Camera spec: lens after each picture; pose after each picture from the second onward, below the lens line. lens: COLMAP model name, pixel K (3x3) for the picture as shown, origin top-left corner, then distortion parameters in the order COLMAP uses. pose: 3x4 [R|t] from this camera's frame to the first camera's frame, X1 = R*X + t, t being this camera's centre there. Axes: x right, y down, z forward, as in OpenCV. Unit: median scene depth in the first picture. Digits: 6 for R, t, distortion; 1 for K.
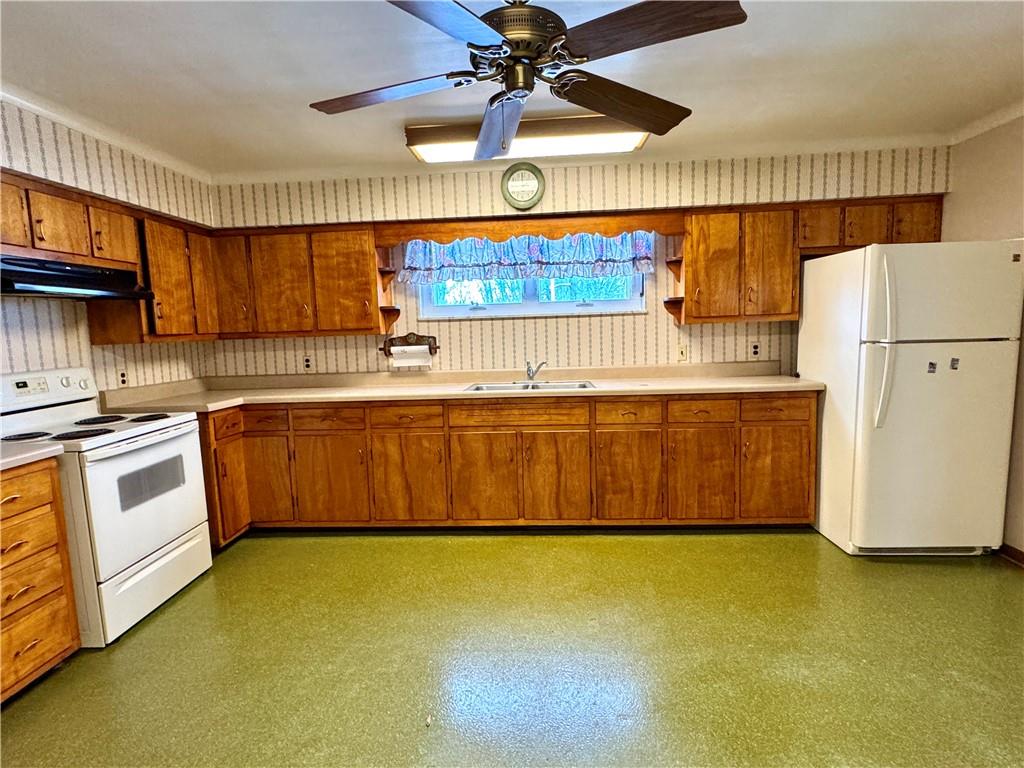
lens RADIAL K [[536.3, 0, 512.0], [0, 536.3, 384.0], [0, 0, 1]] dist [-0.002574, 0.000704]
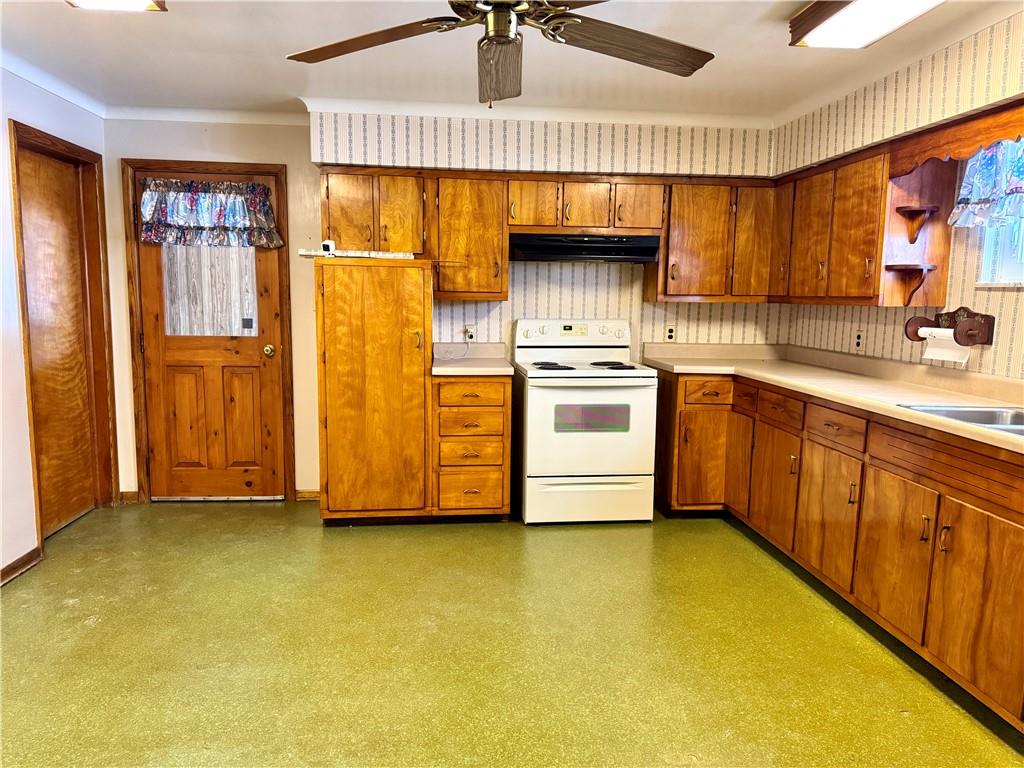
lens RADIAL K [[712.8, 0, 512.0], [0, 712.8, 384.0], [0, 0, 1]] dist [0.127260, -0.177331]
pose [[0.167266, 0.158596, -0.973072, 0.630562], [-0.128010, 0.982116, 0.138066, -0.067368], [0.977566, 0.101470, 0.184577, 0.405461]]
